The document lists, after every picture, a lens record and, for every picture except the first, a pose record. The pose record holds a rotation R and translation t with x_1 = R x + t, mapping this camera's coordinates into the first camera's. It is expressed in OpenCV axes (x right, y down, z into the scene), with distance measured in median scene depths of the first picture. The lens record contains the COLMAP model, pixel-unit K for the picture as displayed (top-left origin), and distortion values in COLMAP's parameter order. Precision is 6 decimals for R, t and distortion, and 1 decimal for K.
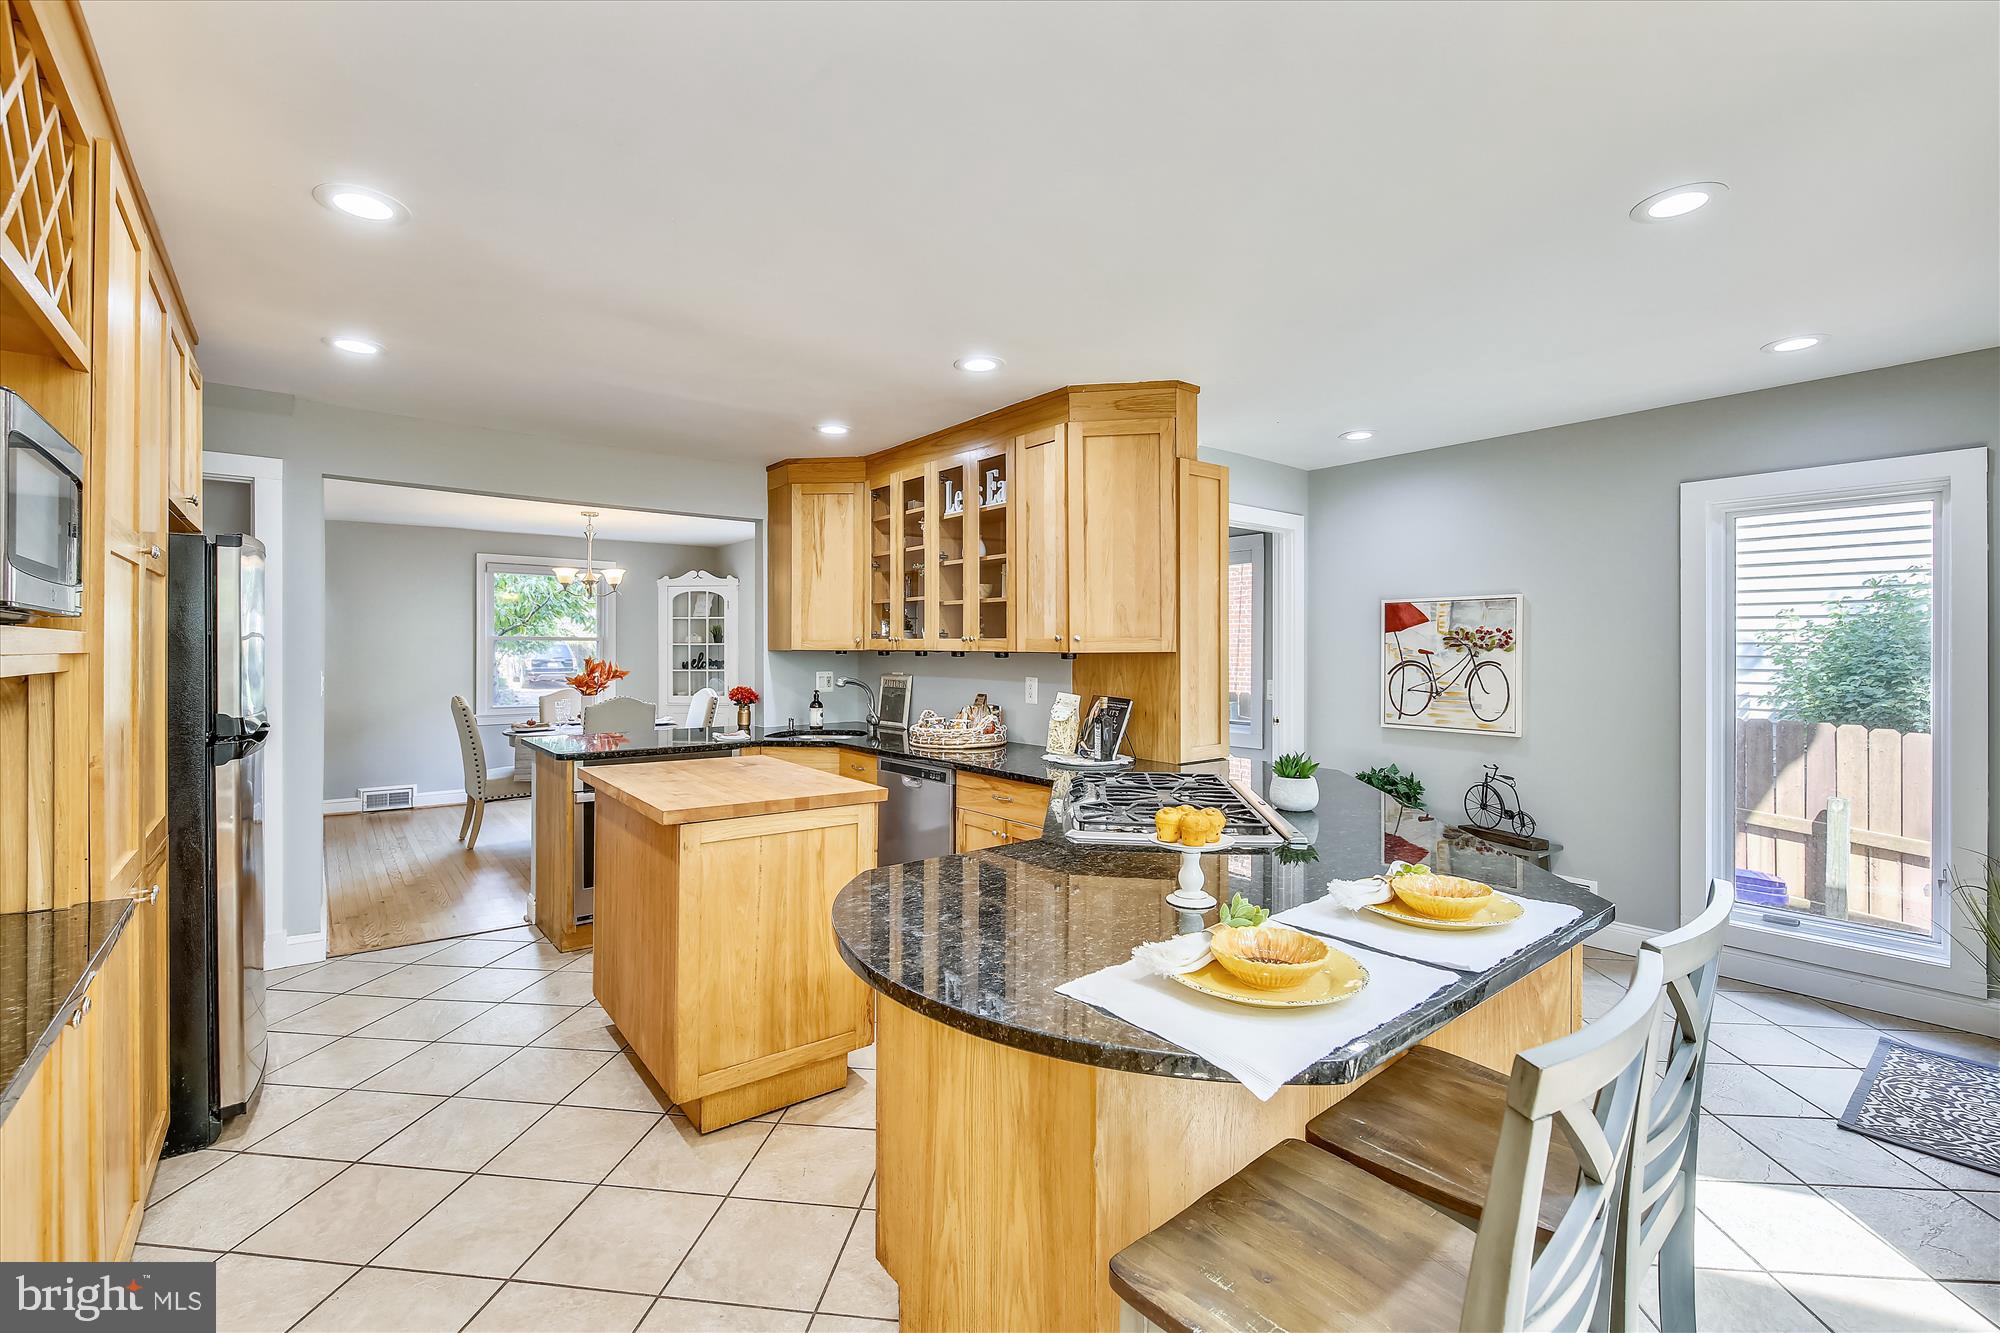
lens RADIAL K [[872.5, 0, 990.0], [0, 872.5, 660.8], [0, 0, 1]] dist [0.014489, -0.001047]
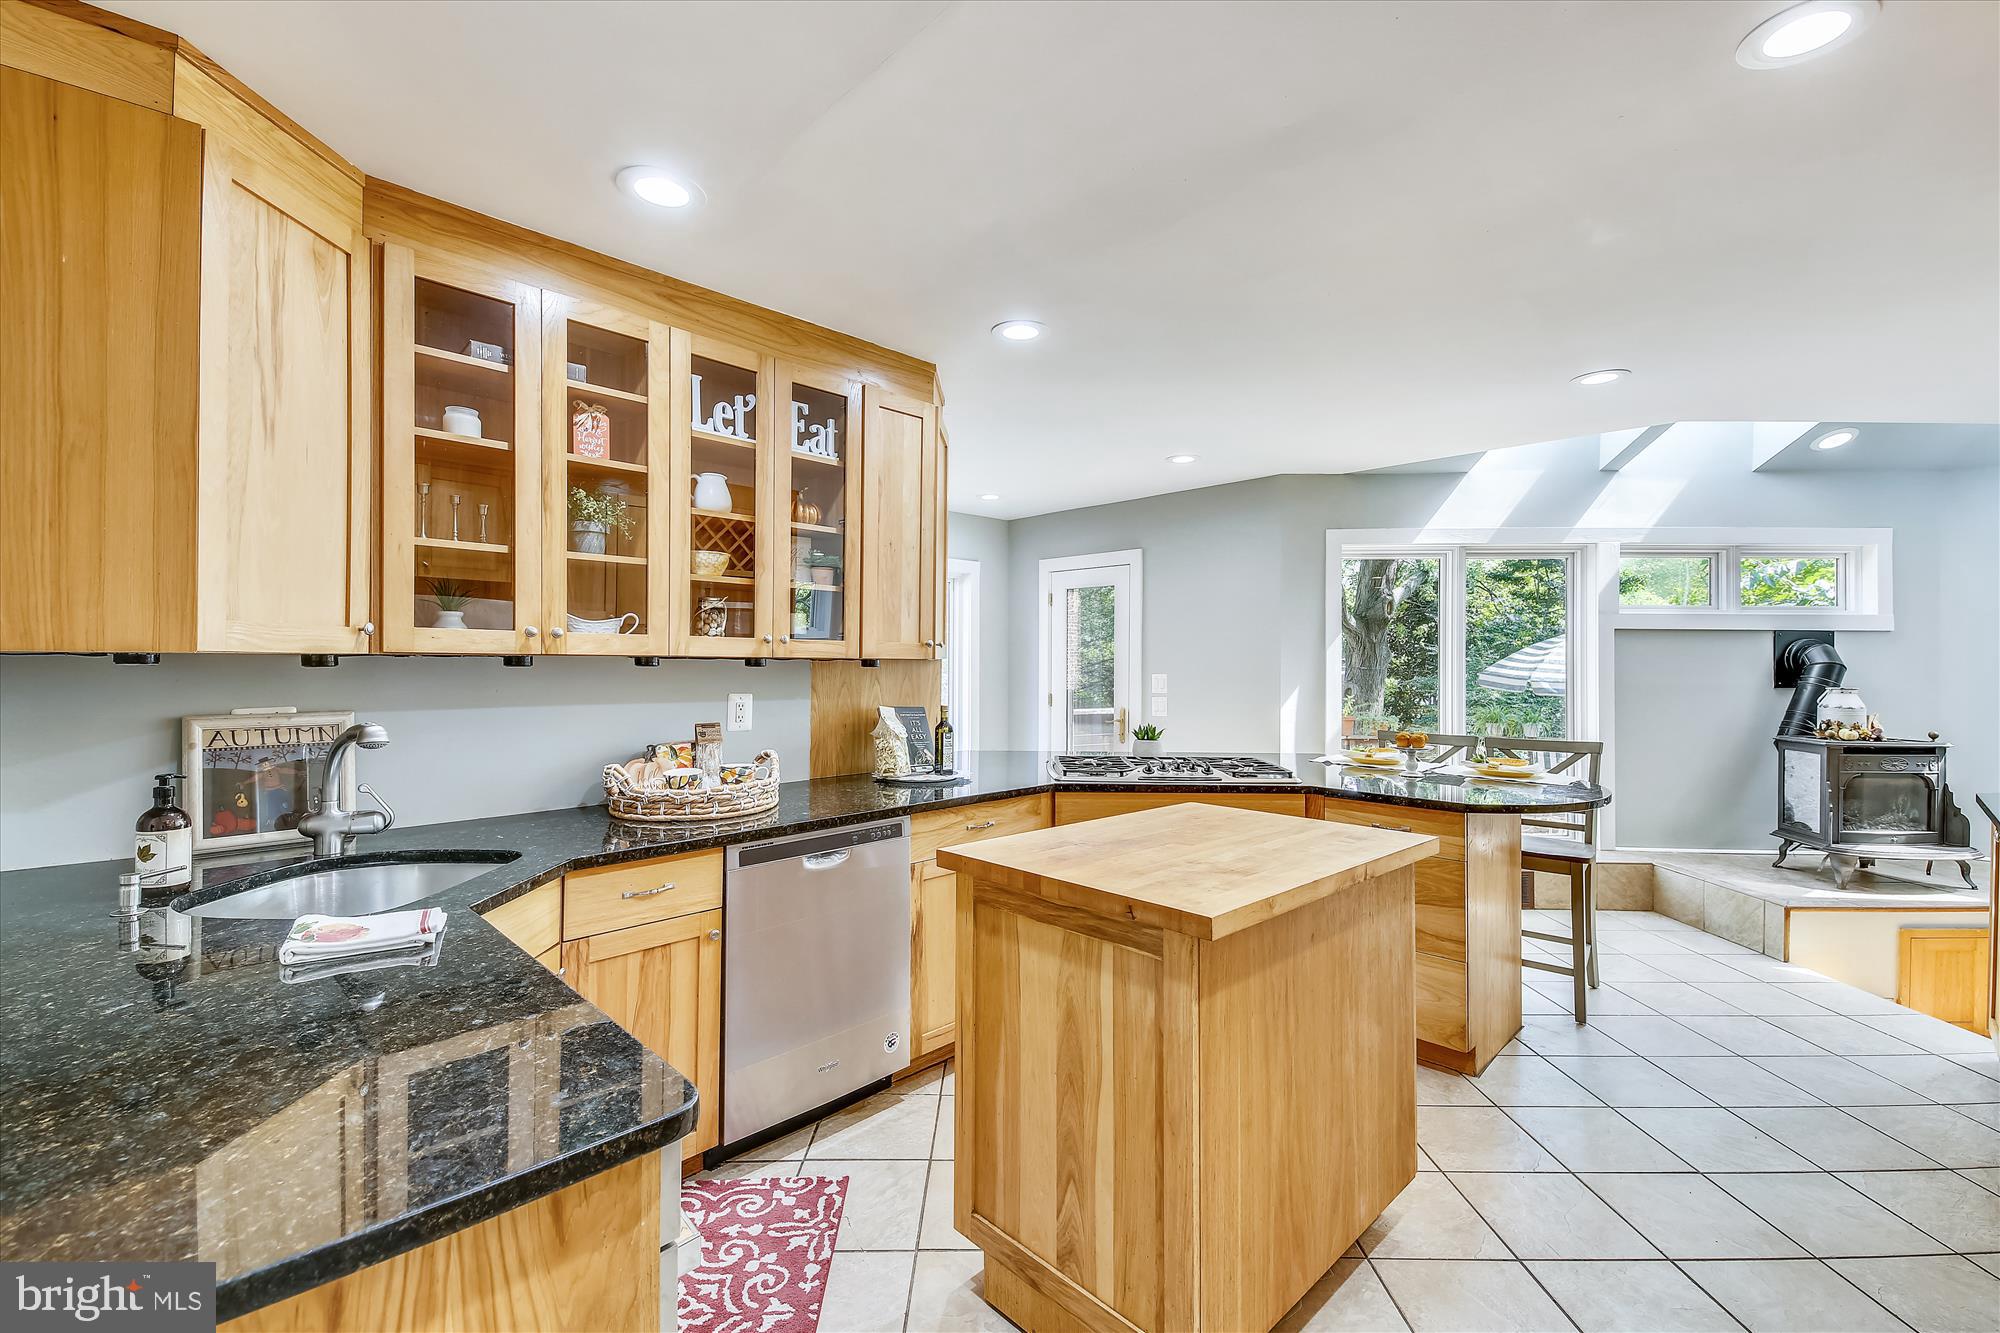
lens RADIAL K [[872.5, 0, 976.6], [0, 872.5, 666.9], [0, 0, 1]] dist [0.014489, -0.001047]
pose [[-0.111114, -0.010216, 0.993755, -0.650703], [0.001063, 0.999945, 0.010398, -0.009735], [-0.993807, 0.002212, -0.111097, 0.844168]]
